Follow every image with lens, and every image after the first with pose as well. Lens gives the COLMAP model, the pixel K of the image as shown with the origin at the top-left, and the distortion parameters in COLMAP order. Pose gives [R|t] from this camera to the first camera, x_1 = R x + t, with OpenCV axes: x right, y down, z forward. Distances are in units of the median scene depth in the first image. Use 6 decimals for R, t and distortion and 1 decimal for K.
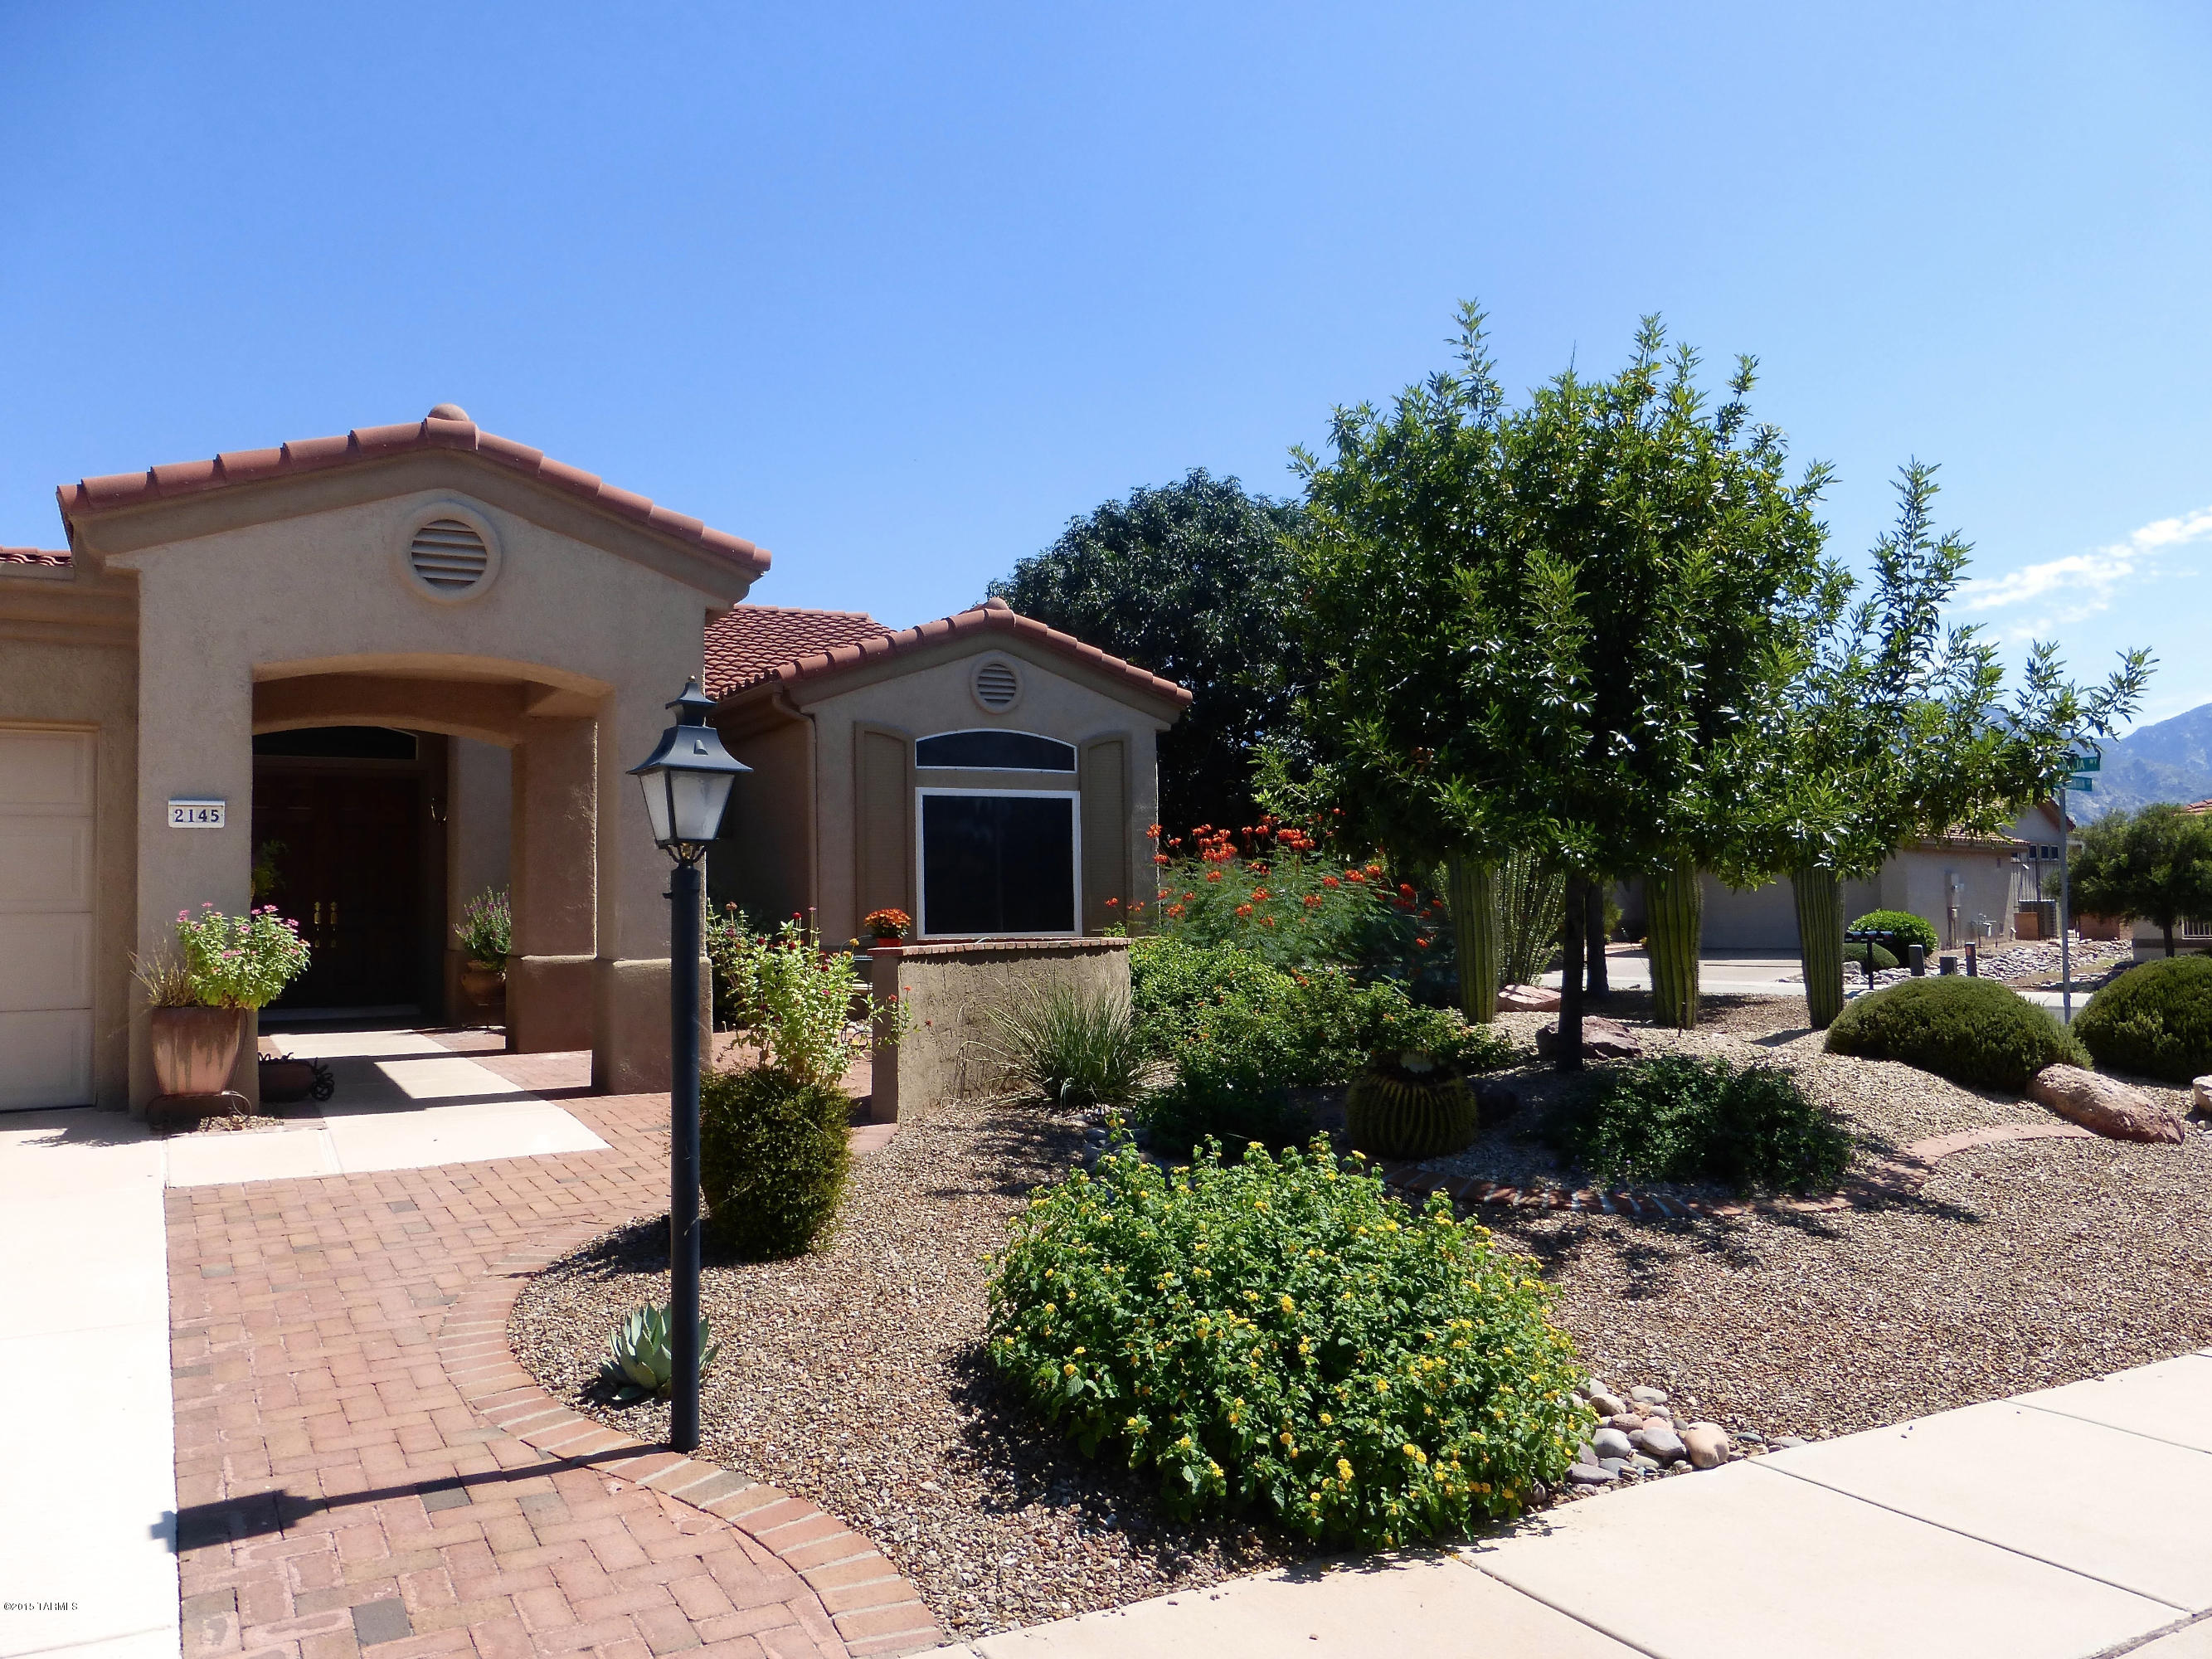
lens RADIAL K [[1670.9, 0, 1144.6], [0, 1670.9, 832.2], [0, 0, 1]] dist [-0.026021, 0.029804]
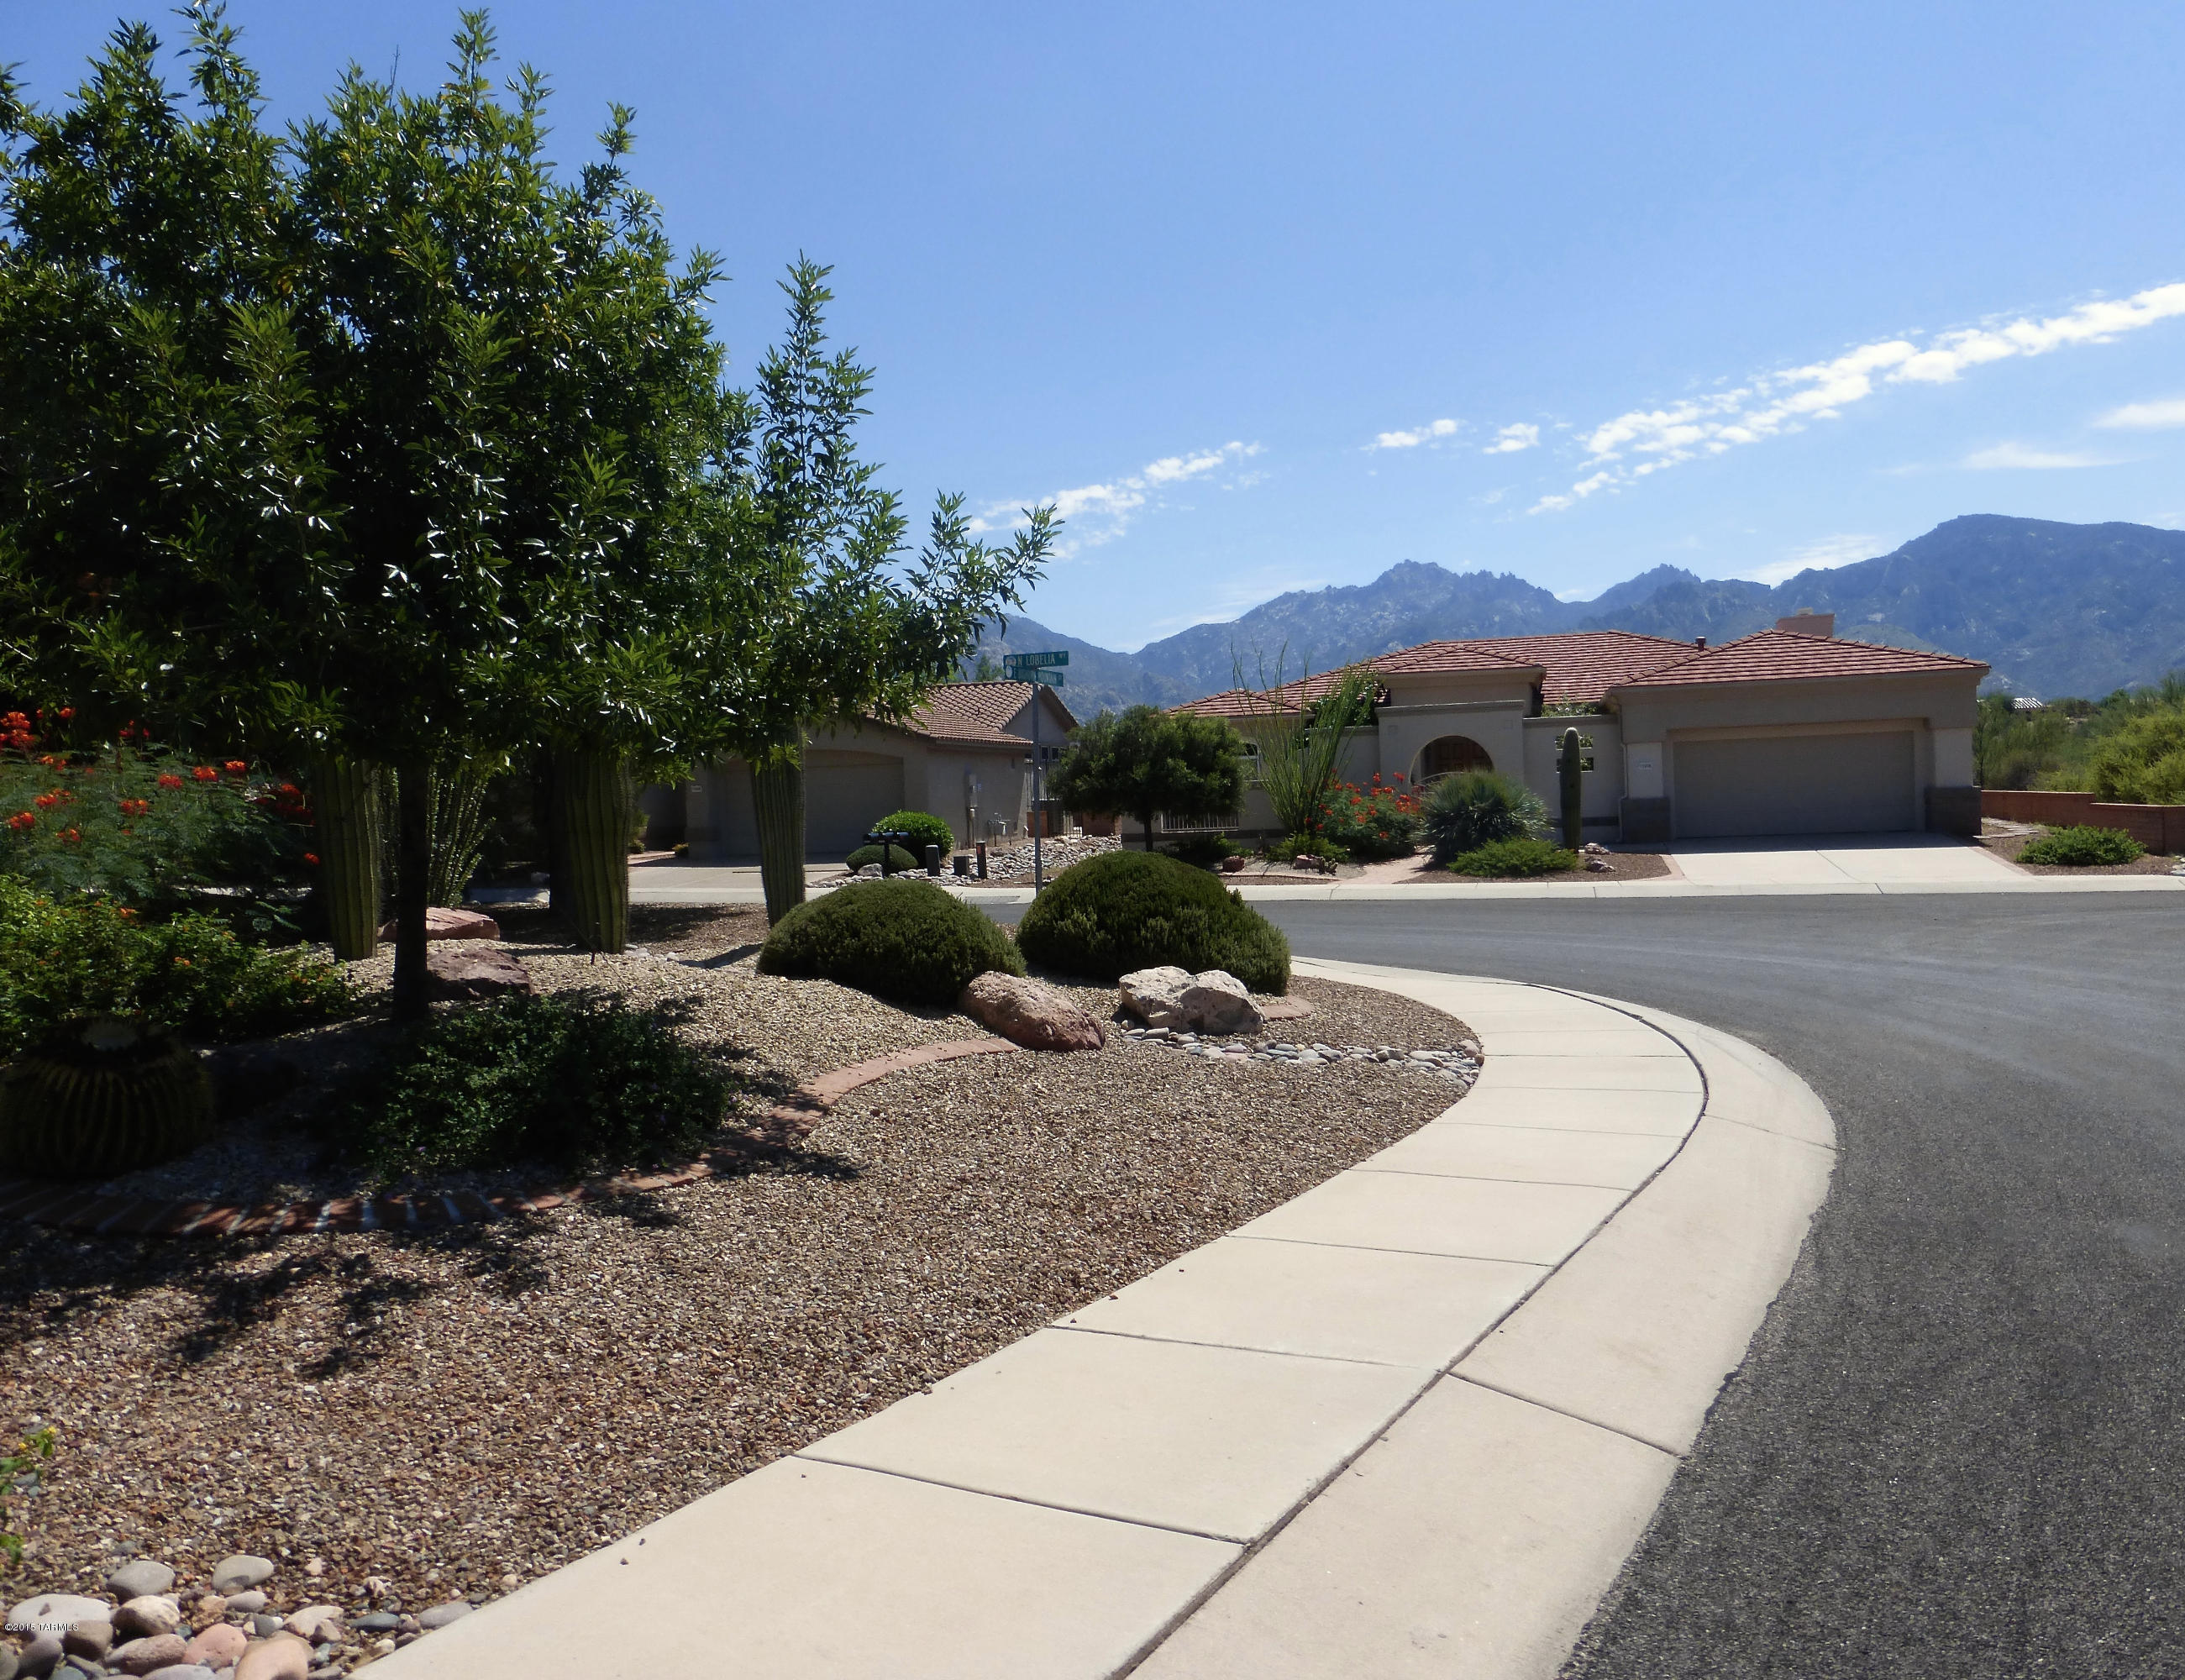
lens RADIAL K [[1702.5, 0, 1110.4], [0, 1702.5, 849.6], [0, 0, 1]] dist [0.040263, 0.020609]
pose [[0.870644, -0.026797, 0.491183, 0.159779], [-0.005596, 0.997911, 0.064361, 0.011681], [-0.491881, -0.058784, 0.868676, 0.164049]]
